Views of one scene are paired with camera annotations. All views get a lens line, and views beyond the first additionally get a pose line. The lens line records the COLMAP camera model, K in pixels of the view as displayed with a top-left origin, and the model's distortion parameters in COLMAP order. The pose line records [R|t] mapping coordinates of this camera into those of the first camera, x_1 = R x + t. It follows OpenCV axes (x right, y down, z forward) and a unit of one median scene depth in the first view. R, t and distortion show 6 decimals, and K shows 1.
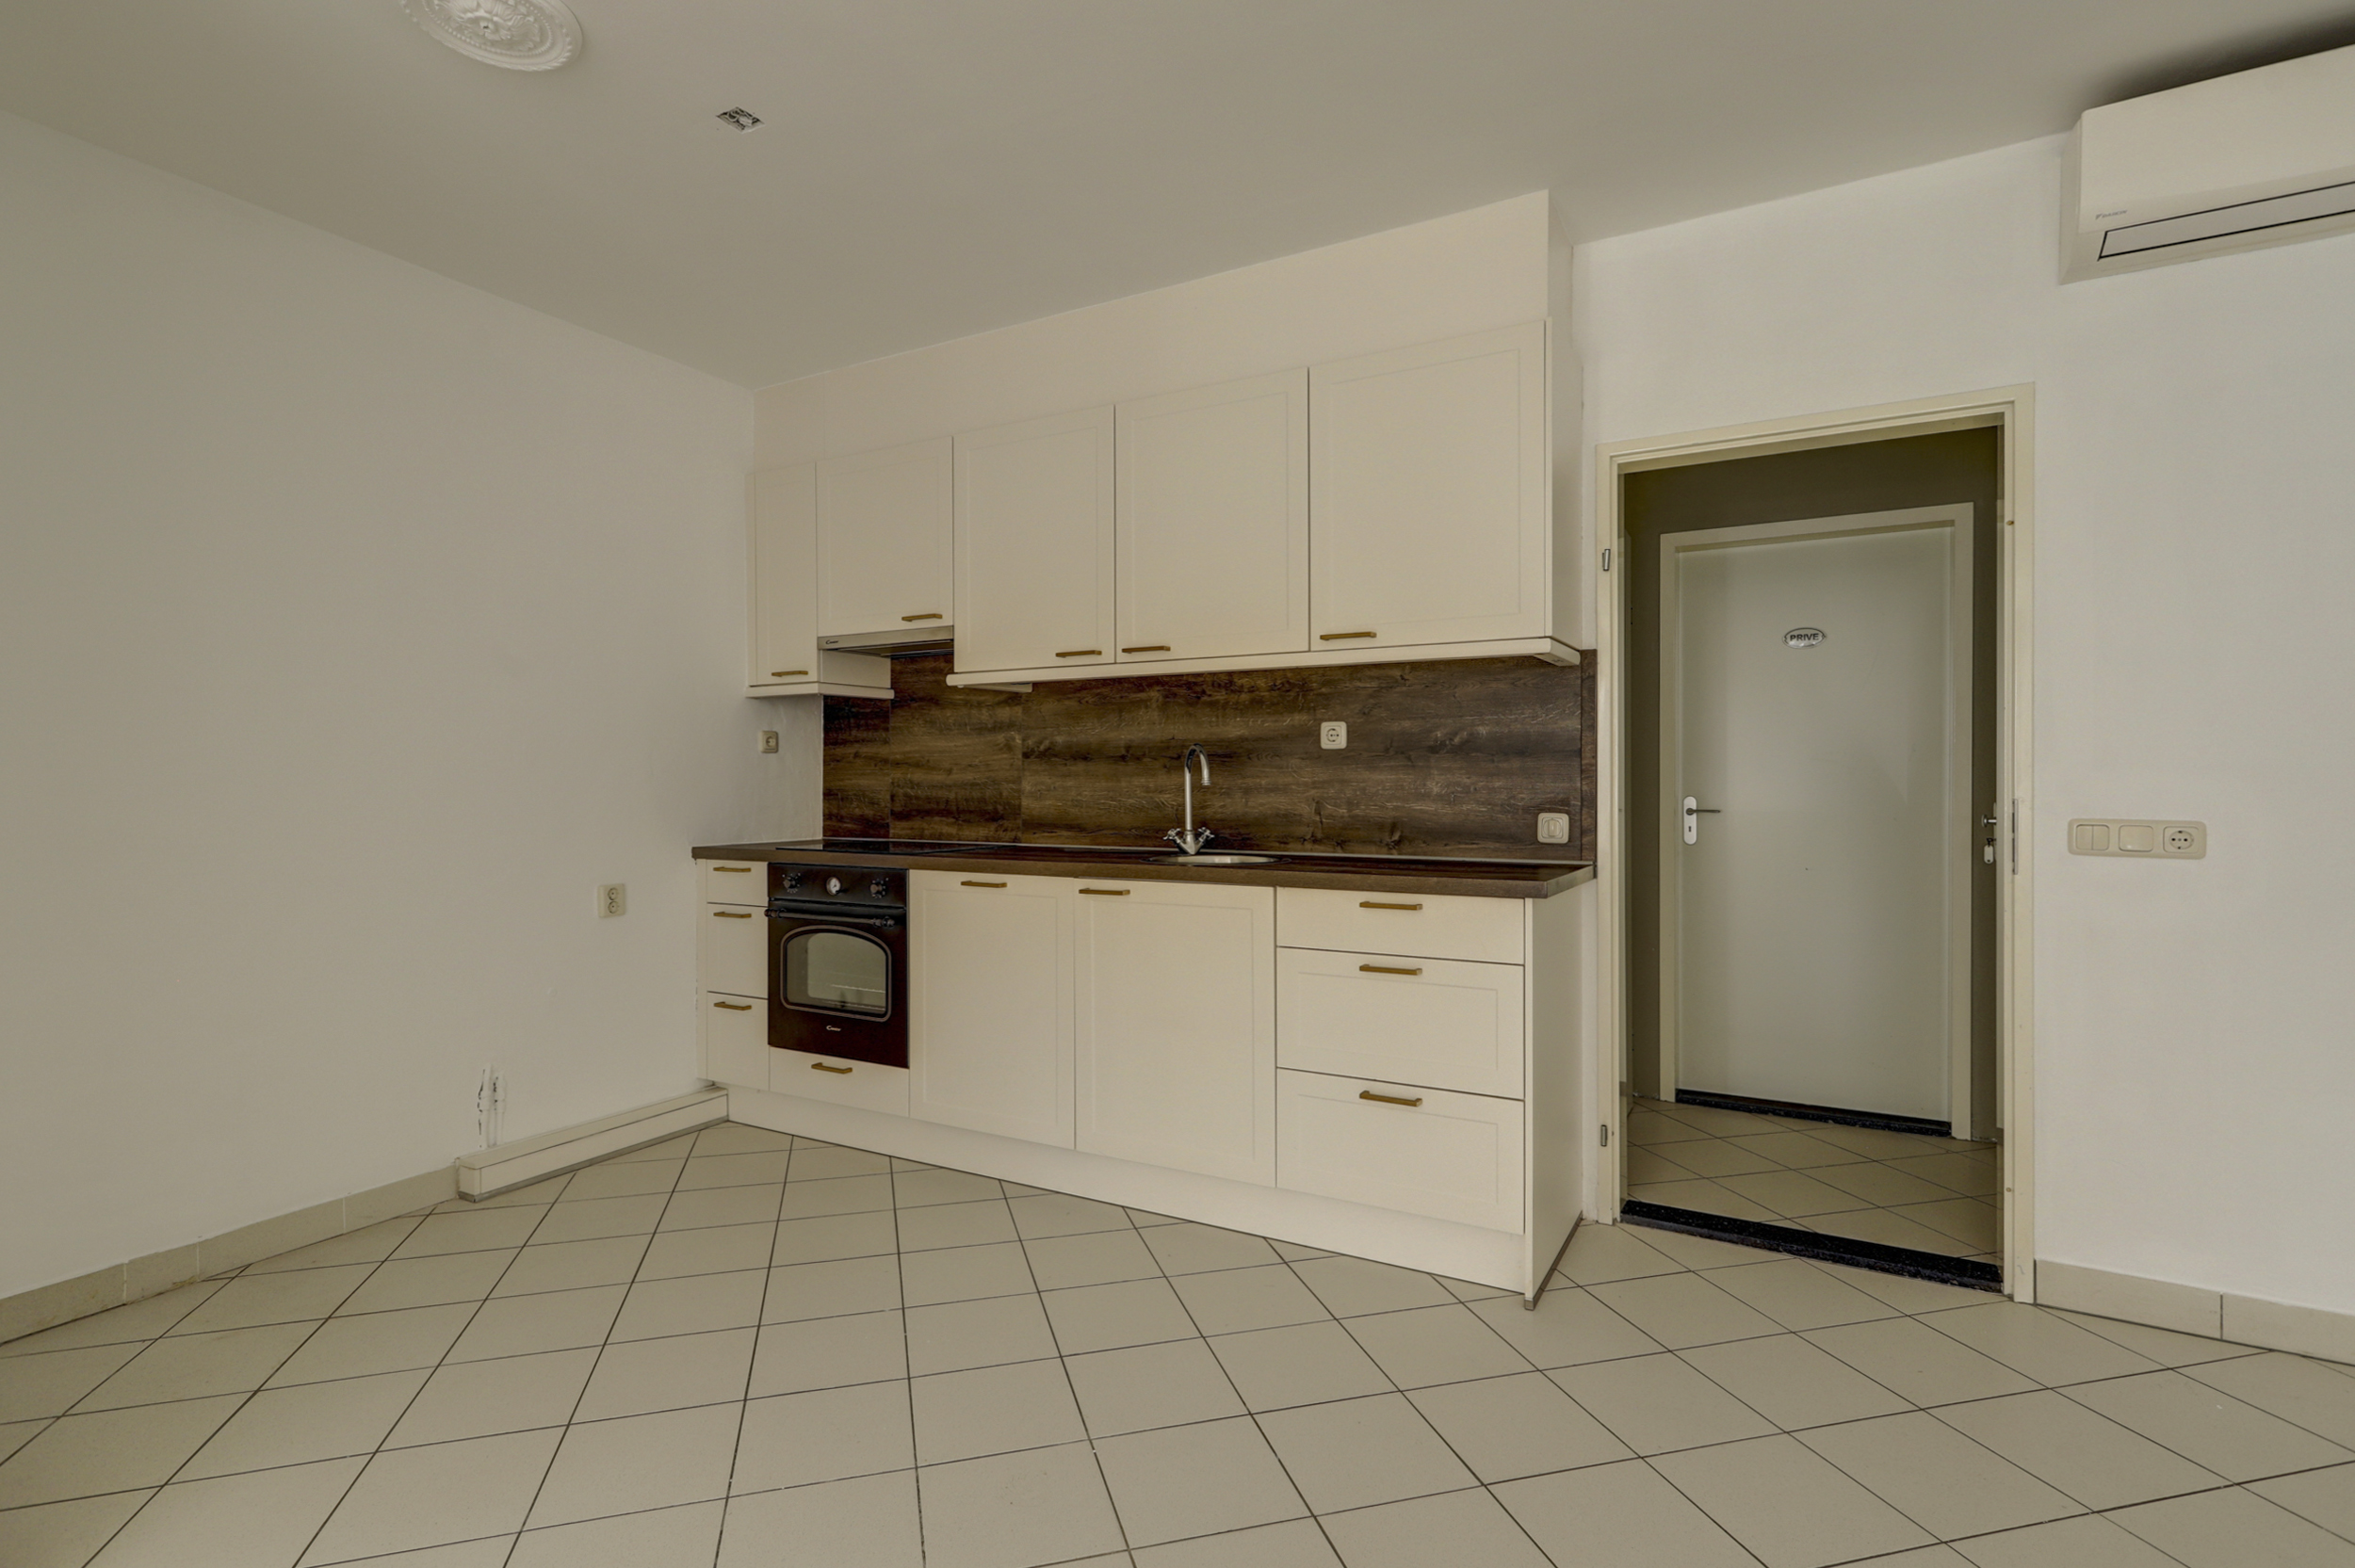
lens RADIAL K [[1139.5, 0, 1169.2], [0, 1139.5, 787.4], [0, 0, 1]] dist [0.015080, -0.000061]
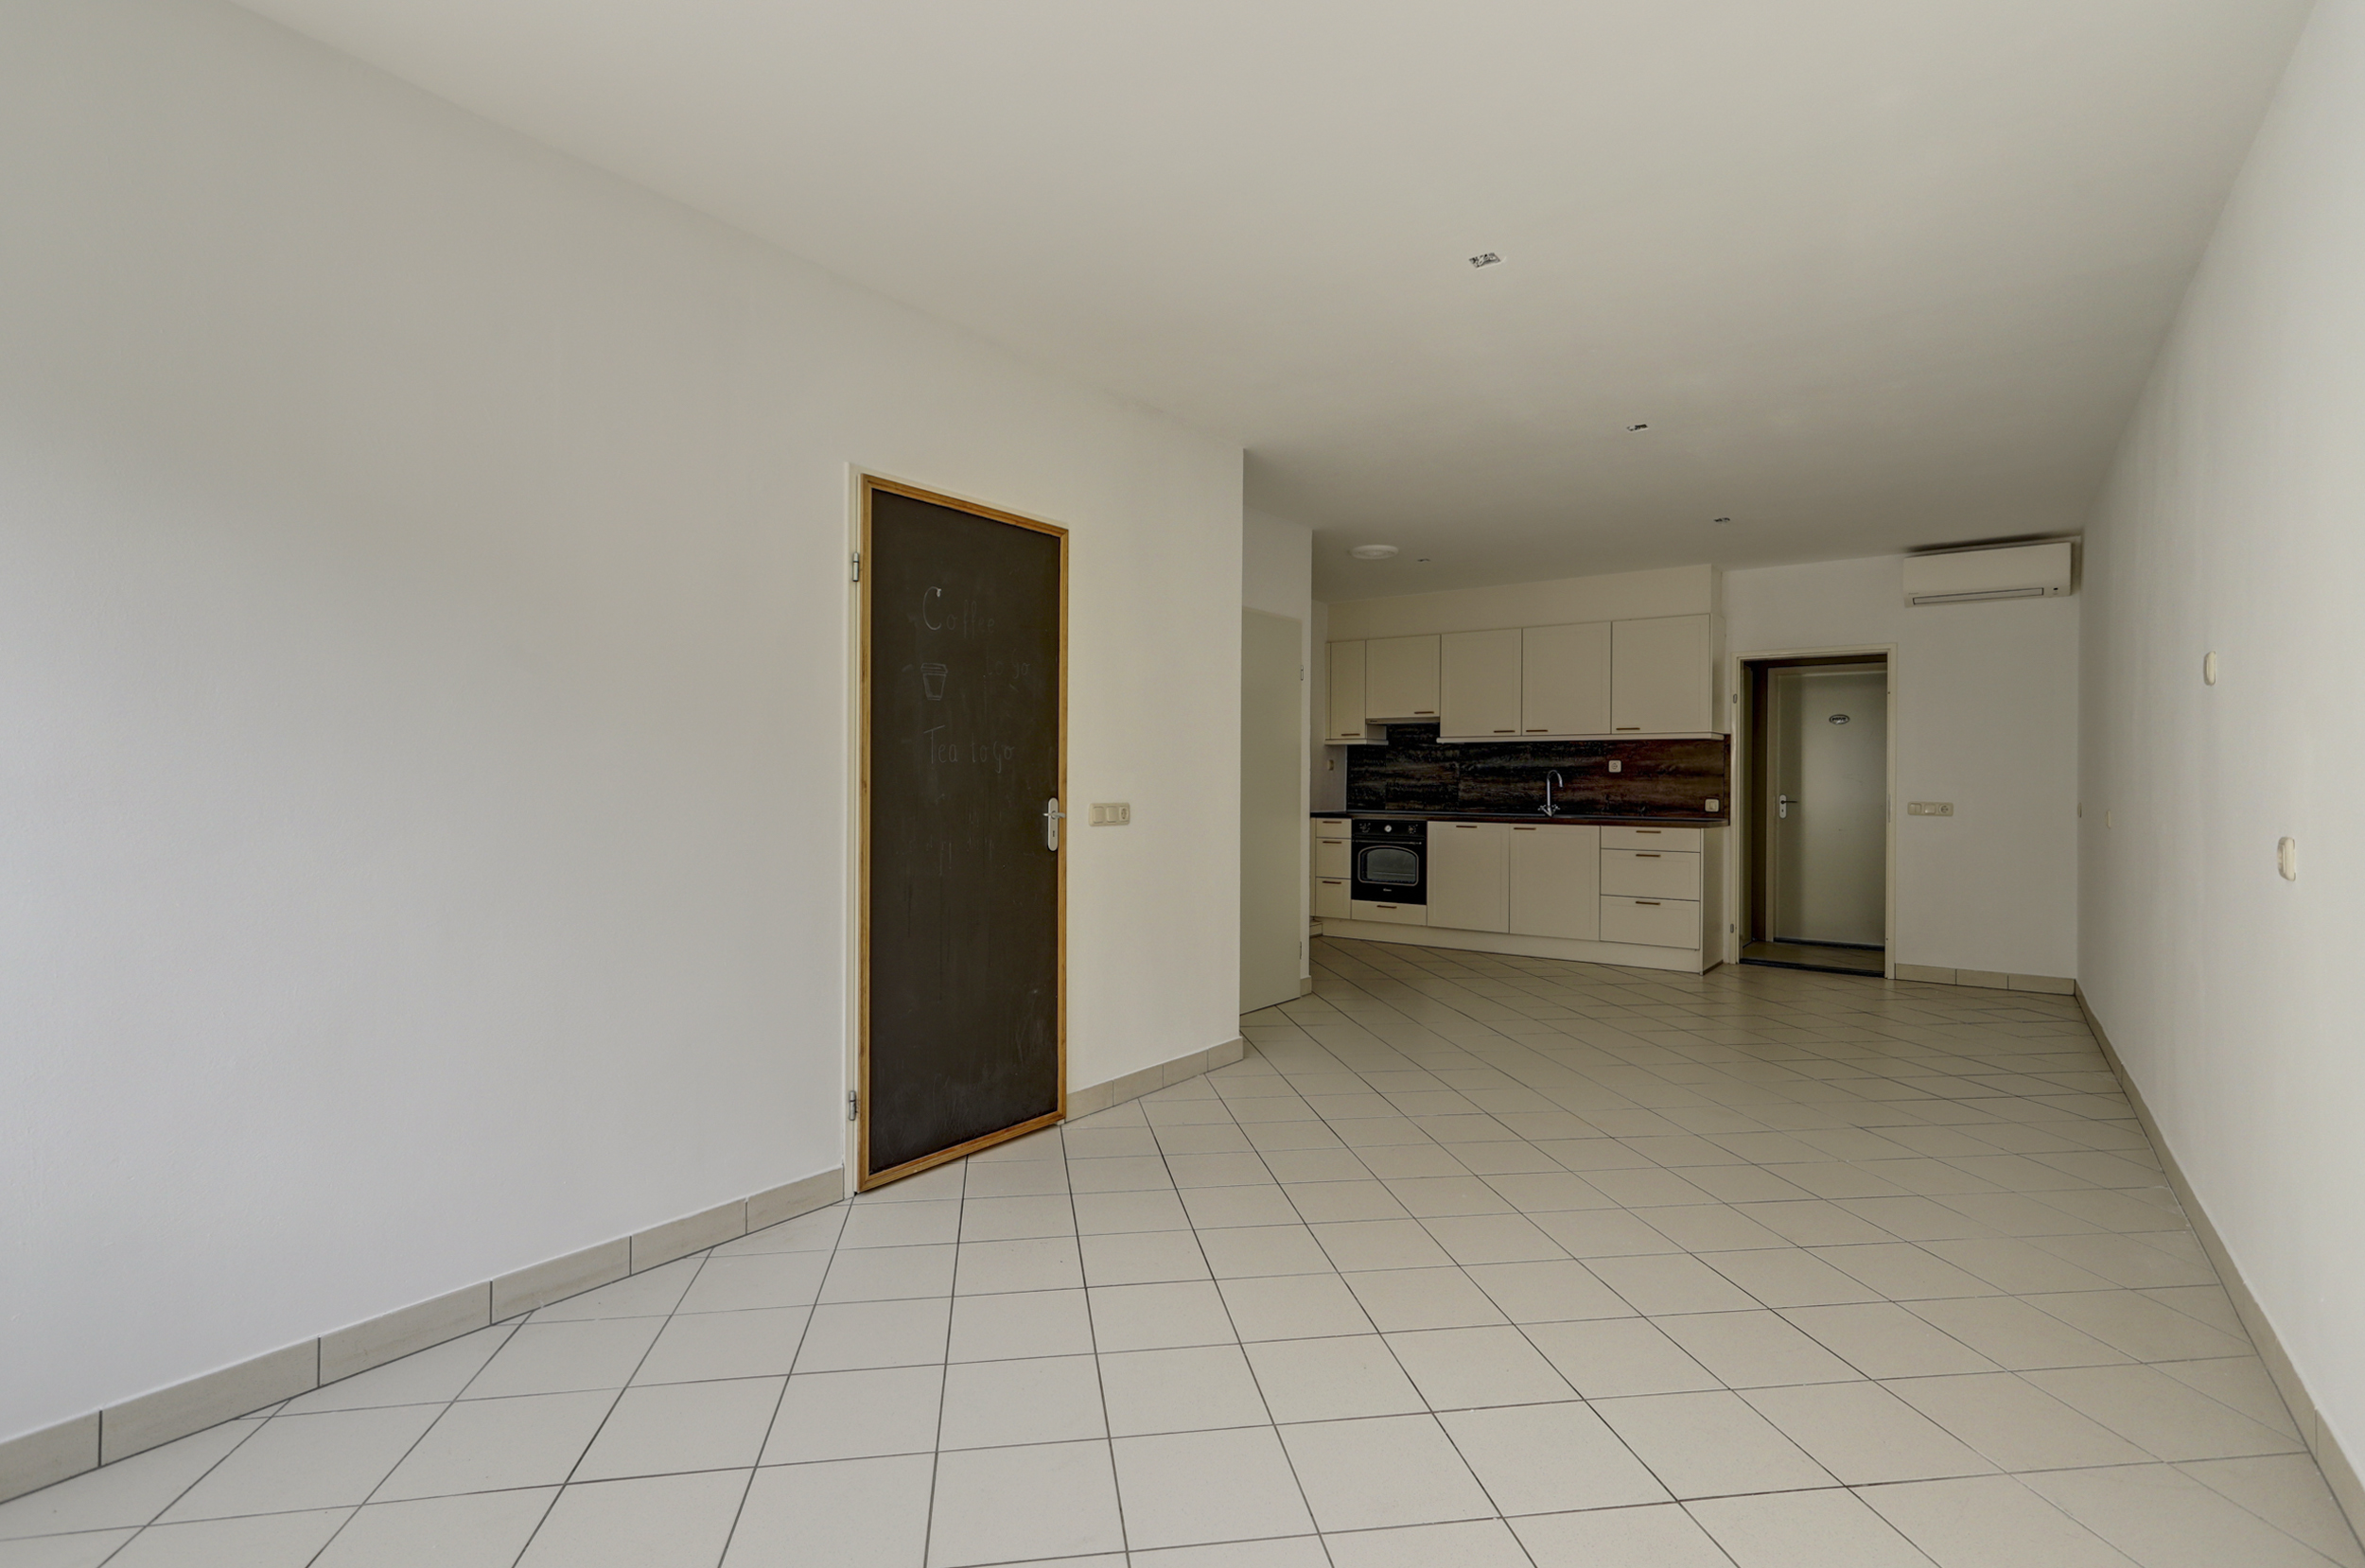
lens RADIAL K [[1144.4, 0, 1178.9], [0, 1144.4, 788.0], [0, 0, 1]] dist [0.015080, -0.000061]
pose [[0.993465, 0.010113, -0.113686, -0.491761], [-0.010410, 0.999944, -0.002023, 0.013594], [0.113659, 0.003193, 0.993515, -1.491051]]
